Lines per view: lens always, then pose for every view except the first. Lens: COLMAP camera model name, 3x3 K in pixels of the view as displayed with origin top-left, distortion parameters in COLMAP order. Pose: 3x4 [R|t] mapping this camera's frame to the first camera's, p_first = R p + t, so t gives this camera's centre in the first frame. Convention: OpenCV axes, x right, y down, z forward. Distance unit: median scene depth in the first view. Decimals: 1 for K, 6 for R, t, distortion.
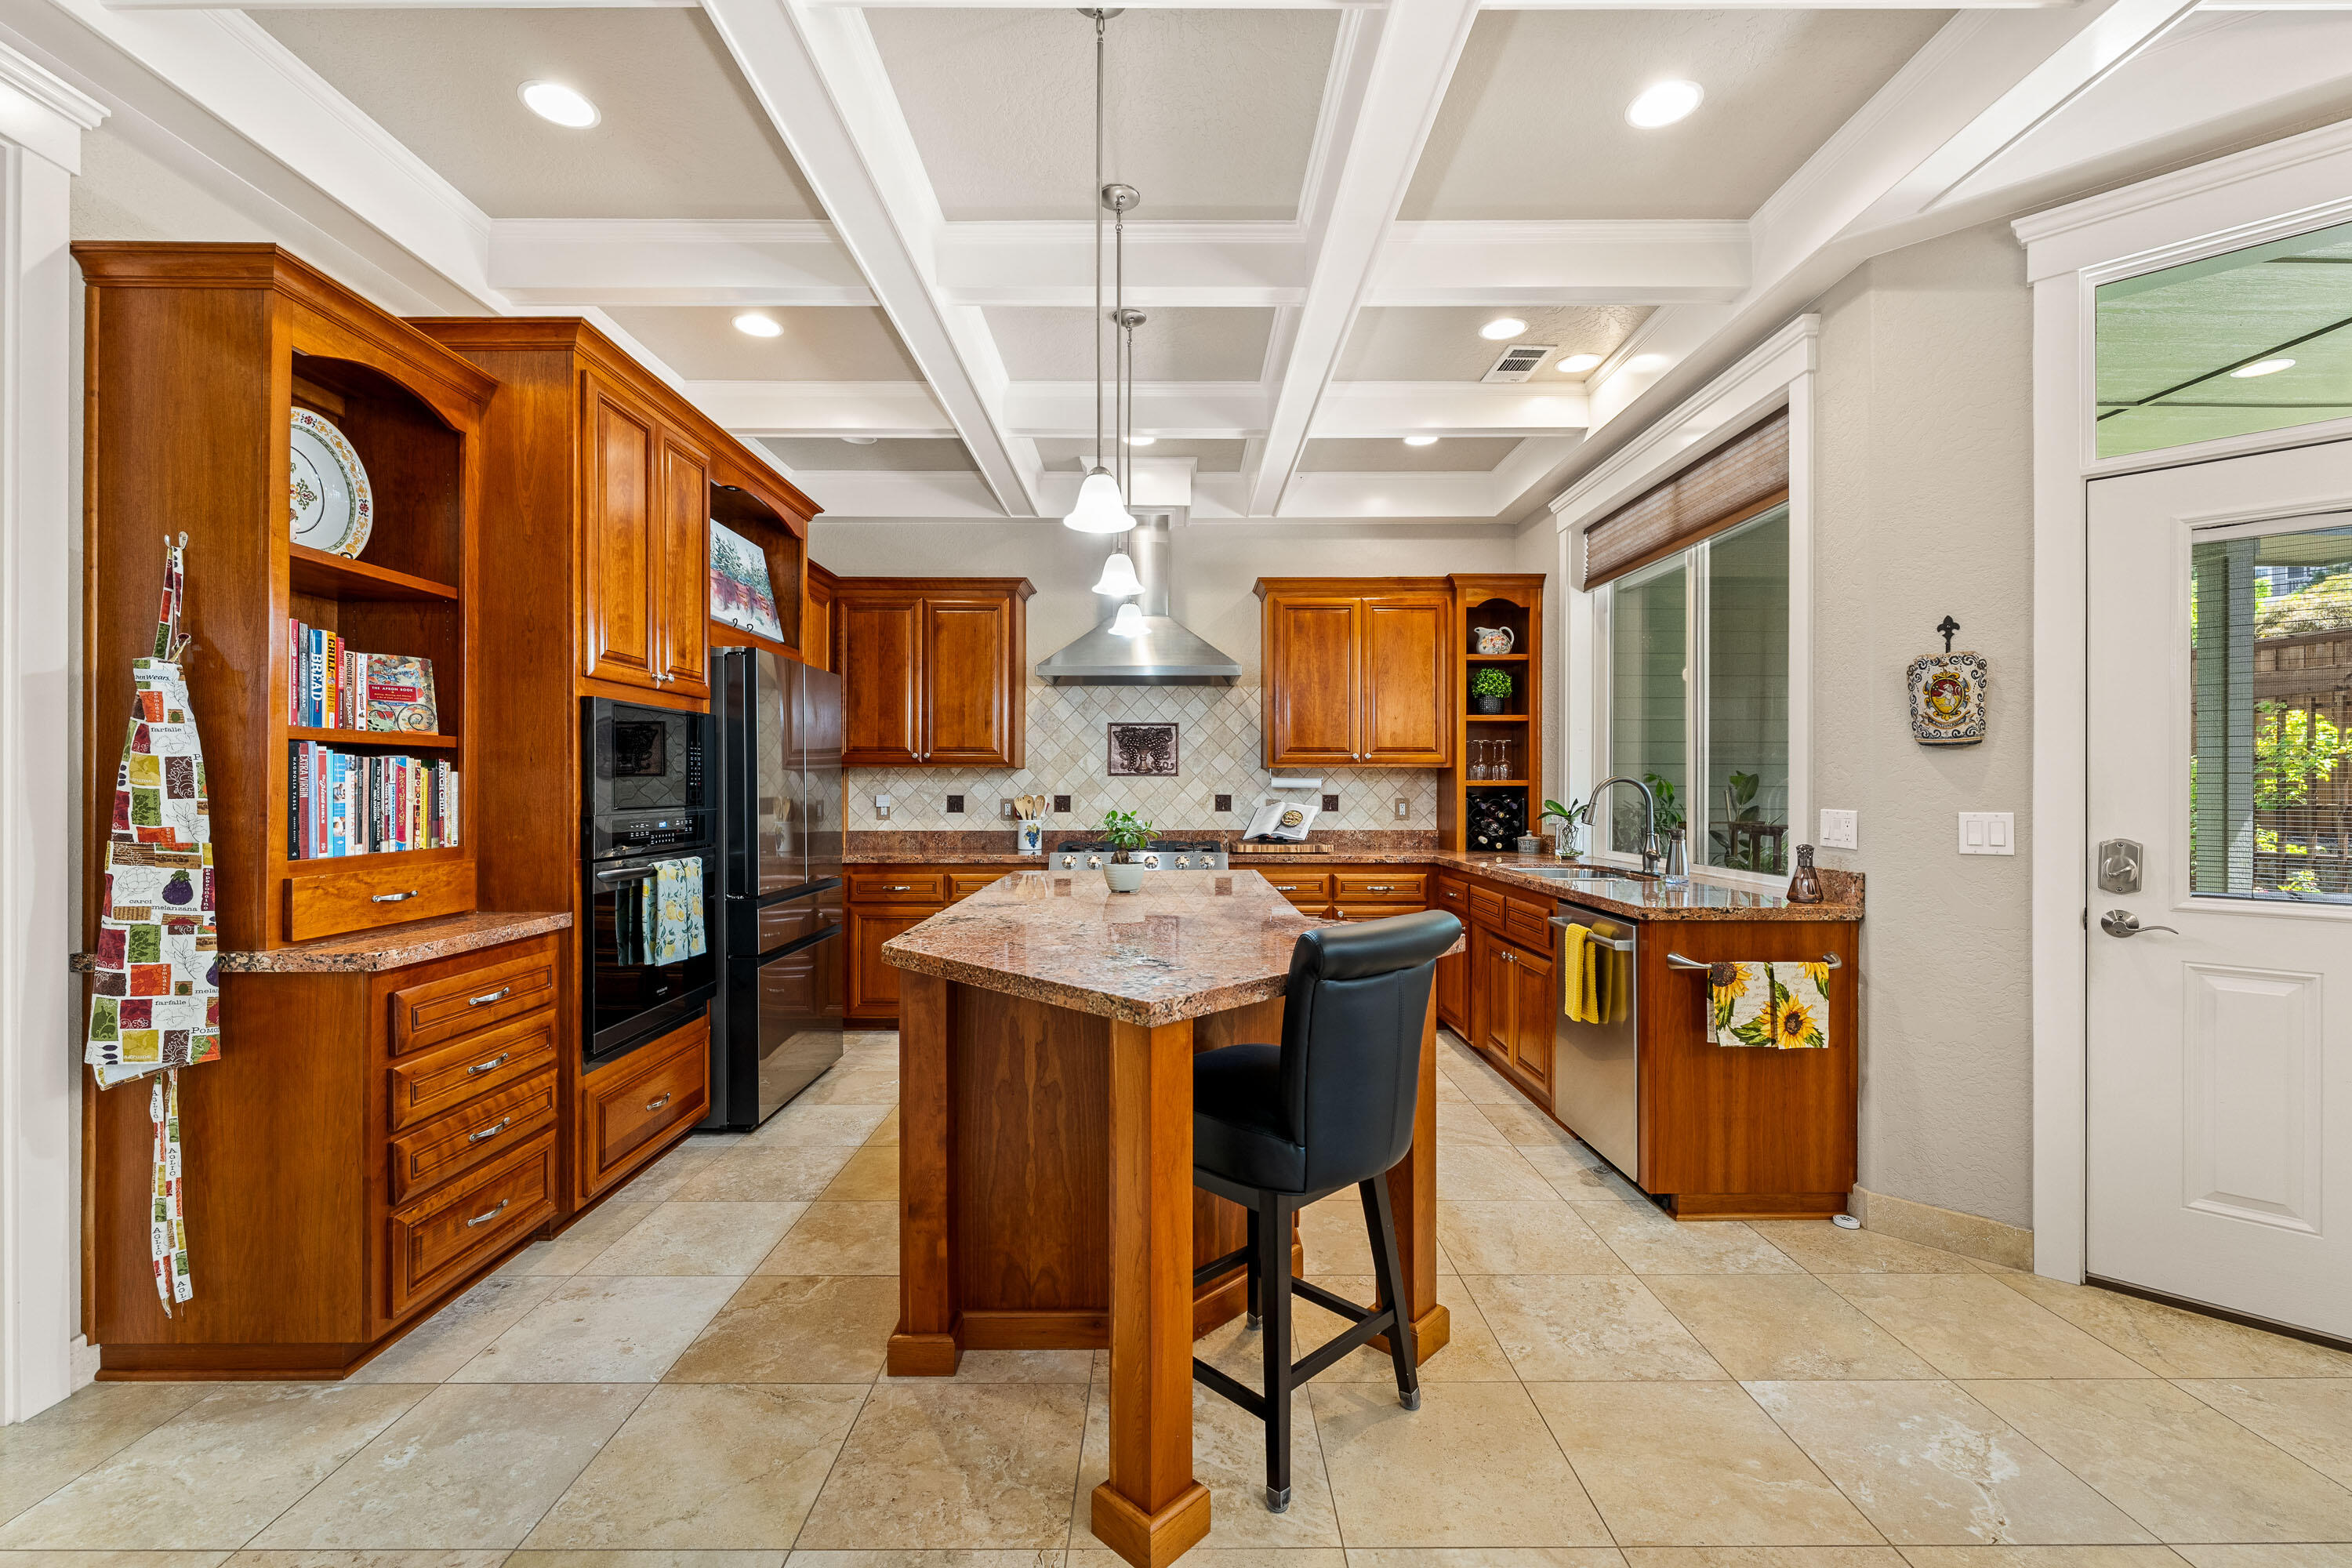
lens RADIAL K [[998.4, 0, 1174.1], [0, 998.4, 786.8], [0, 0, 1]] dist [-0.001208, -0.000145]
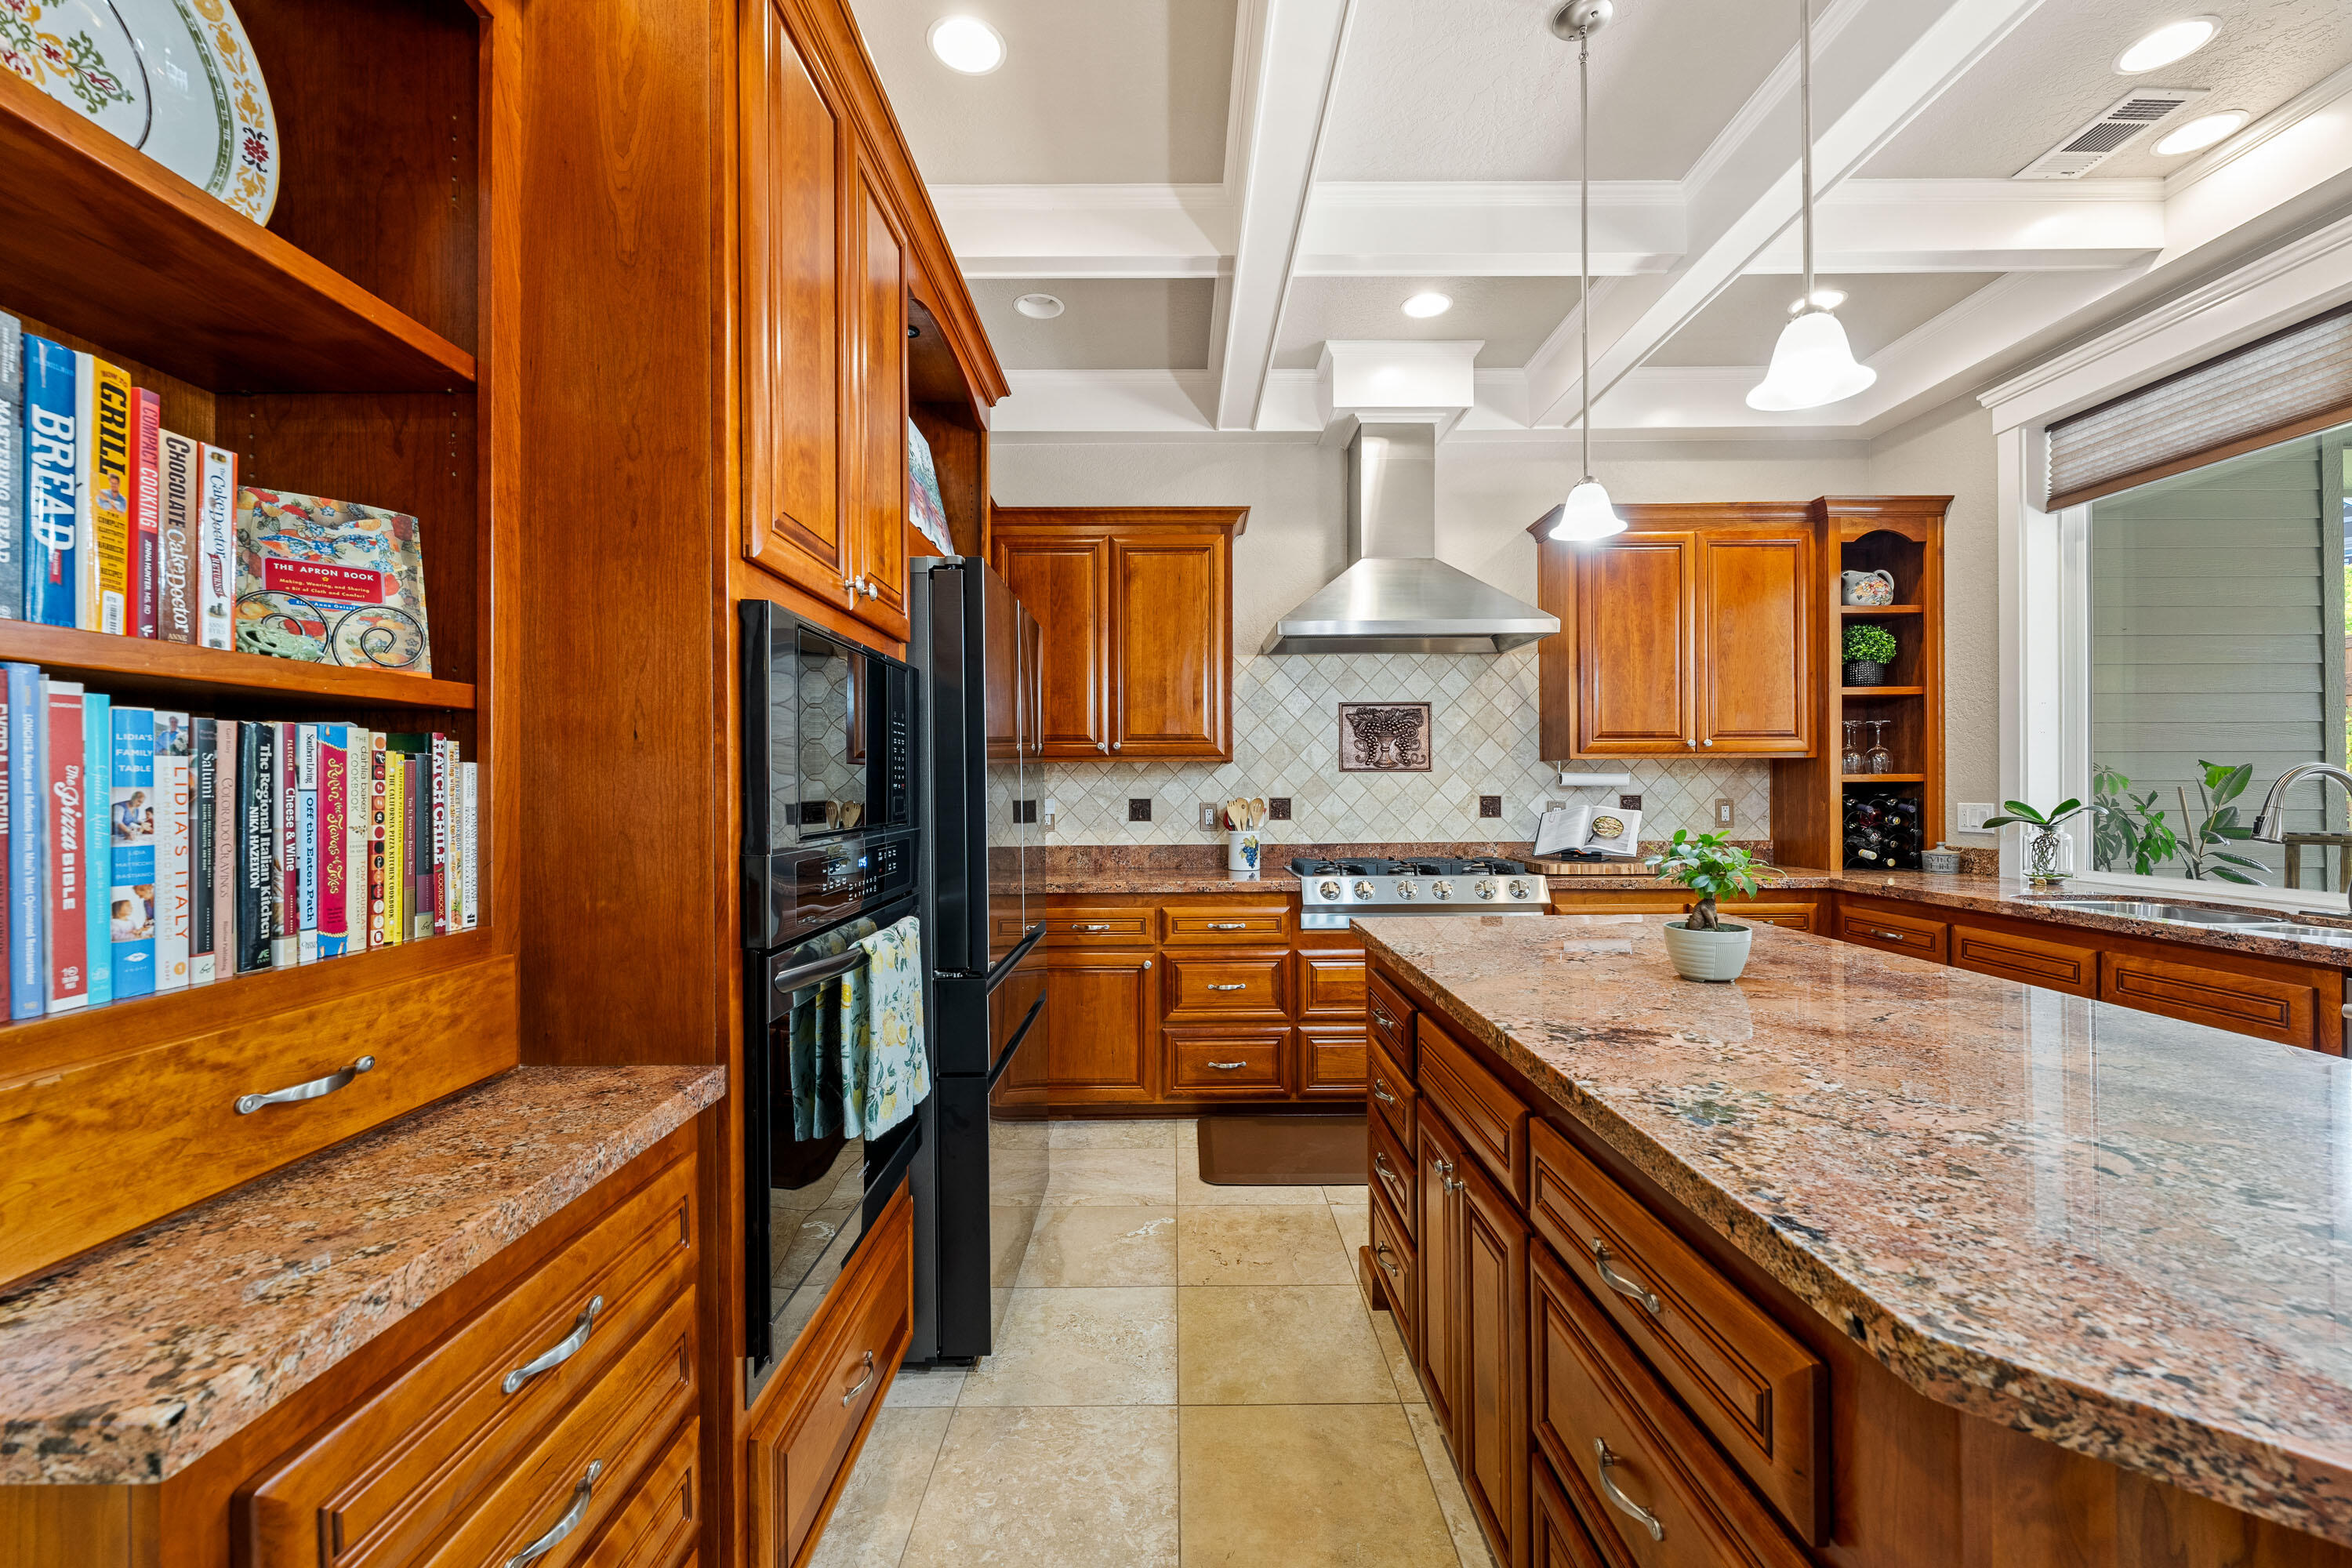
lens RADIAL K [[947.1, 0, 1172.7], [0, 947.1, 781.8], [0, 0, 1]] dist [-0.002601, -0.000205]
pose [[0.999980, -0.006259, -0.000350, -0.234783], [0.006258, 0.999973, -0.003798, -0.001552], [0.000374, 0.003795, 0.999993, 0.333541]]
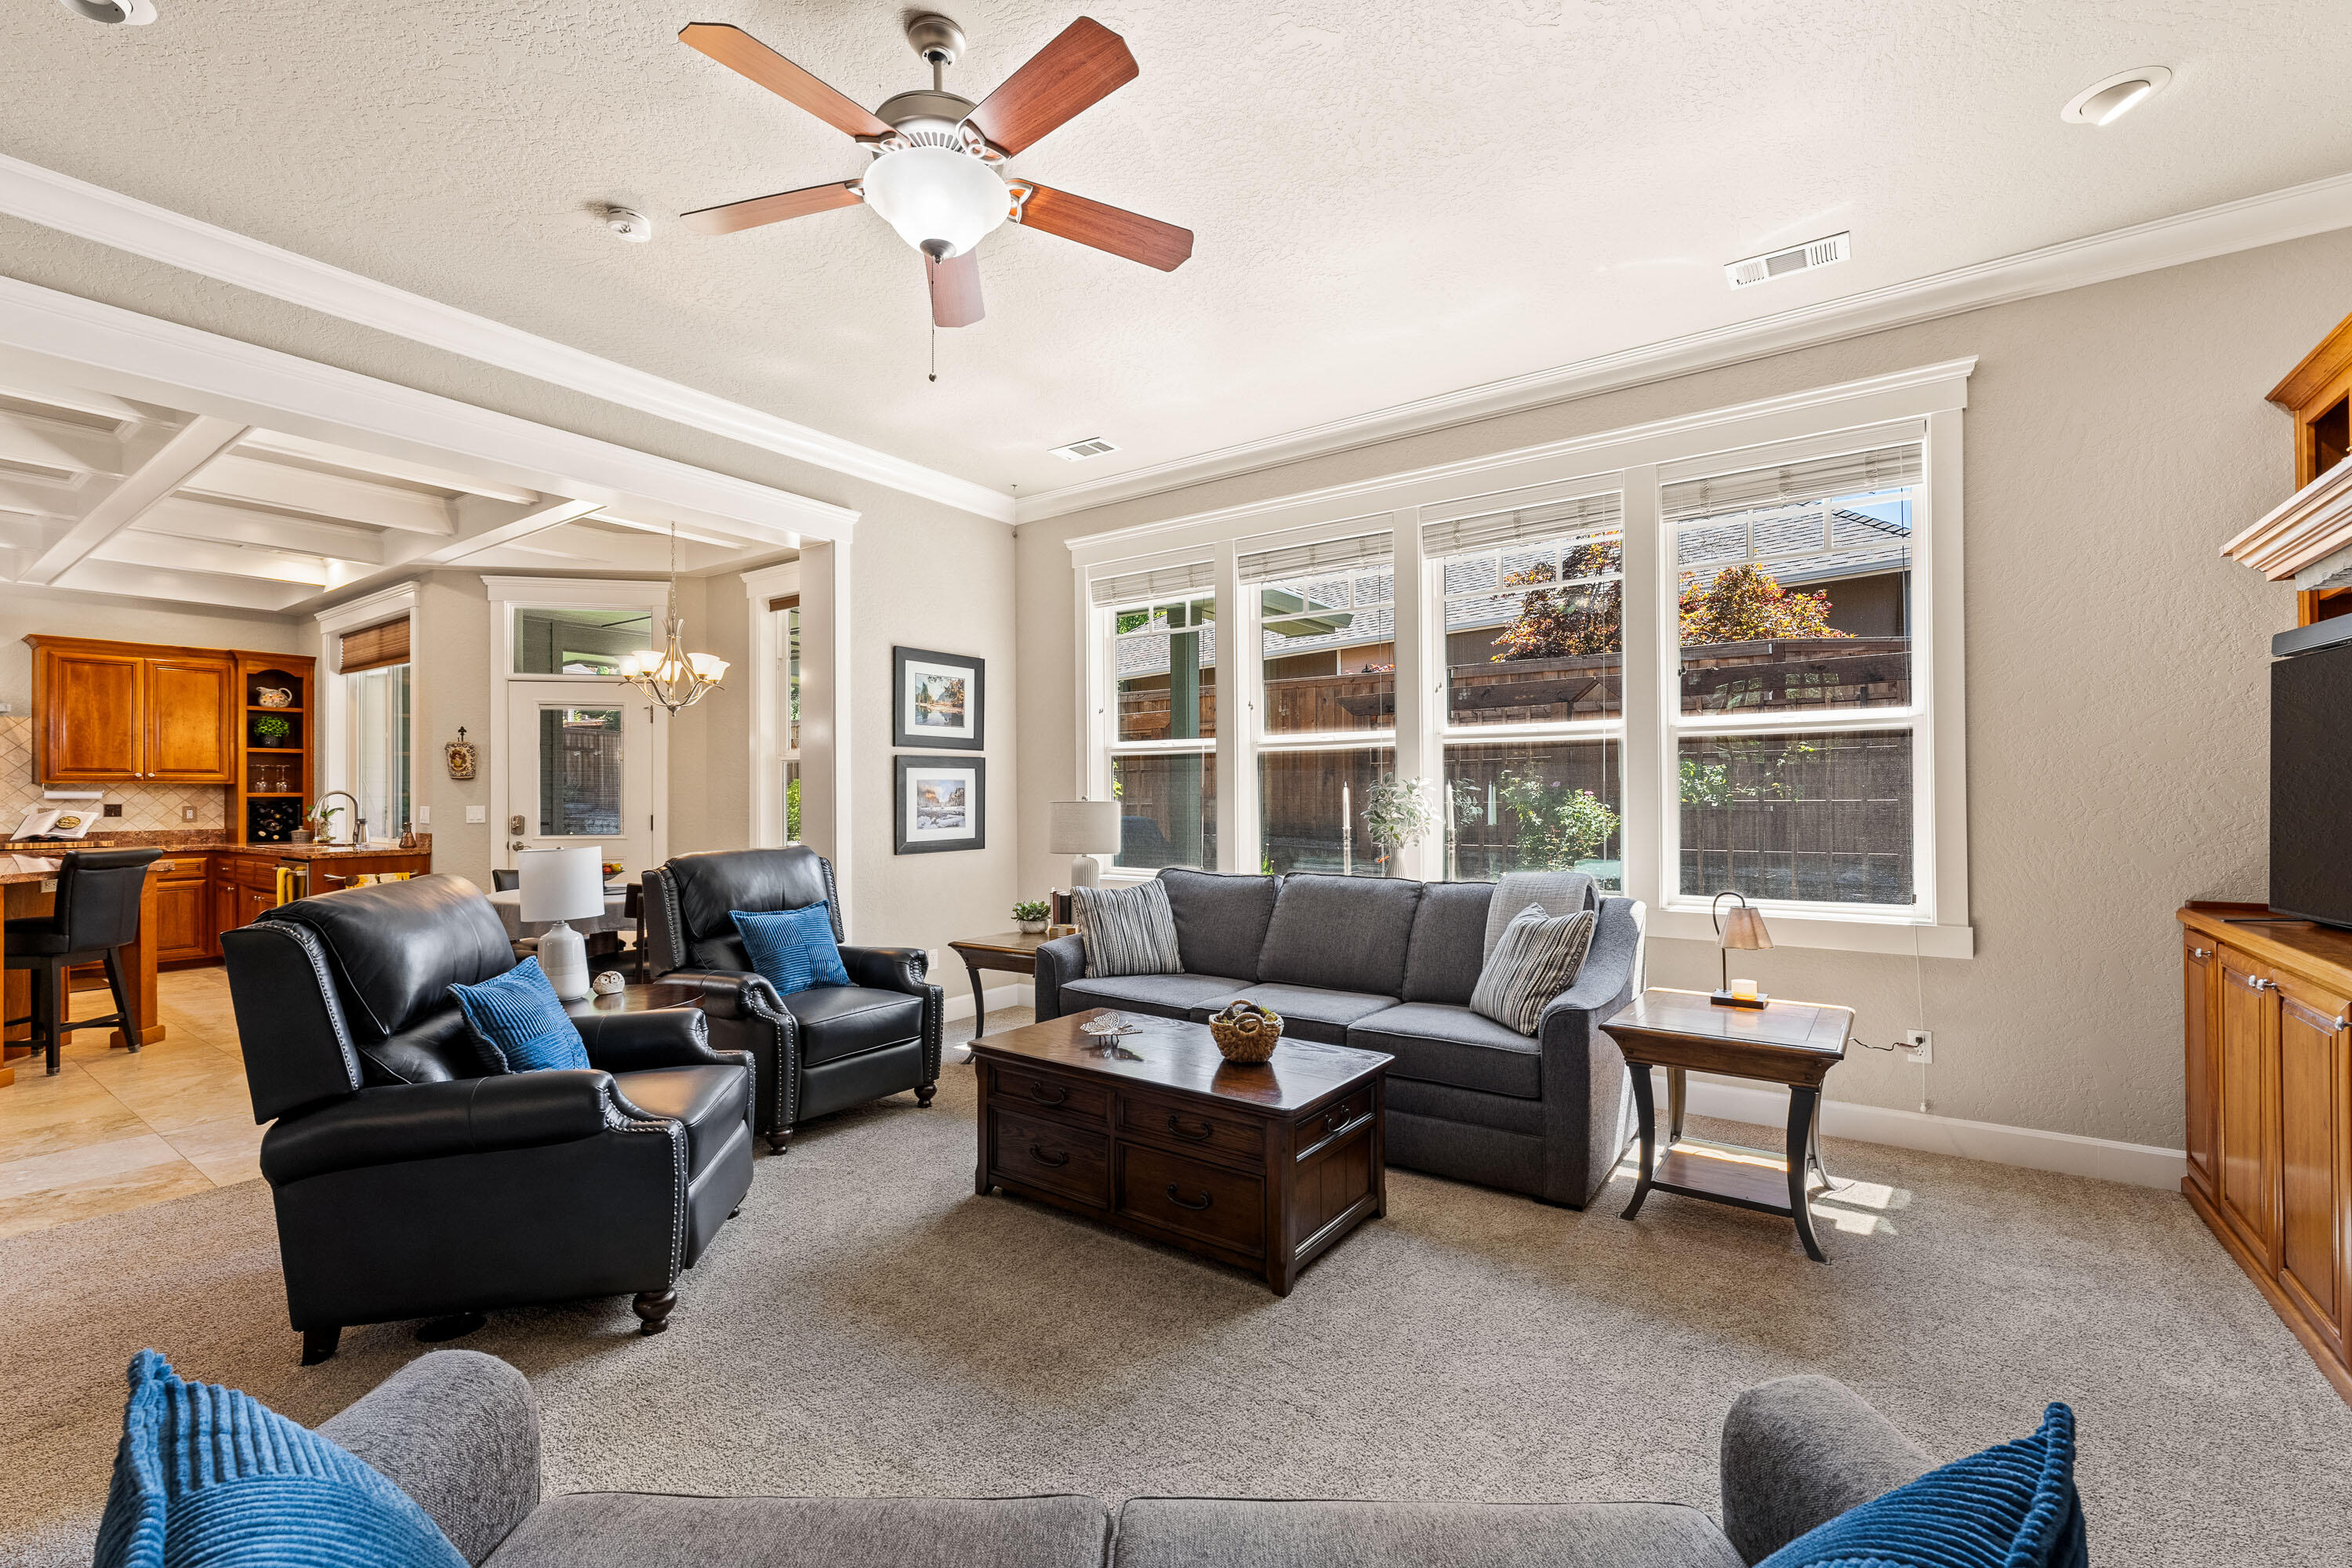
lens RADIAL K [[998.4, 0, 1179.1], [0, 998.4, 791.8], [0, 0, 1]] dist [-0.001208, -0.000145]
pose [[0.581281, 0.001554, 0.813701, -0.111055], [0.004668, 0.999975, -0.005245, 0.006357], [-0.813689, 0.006847, 0.581260, -1.062762]]
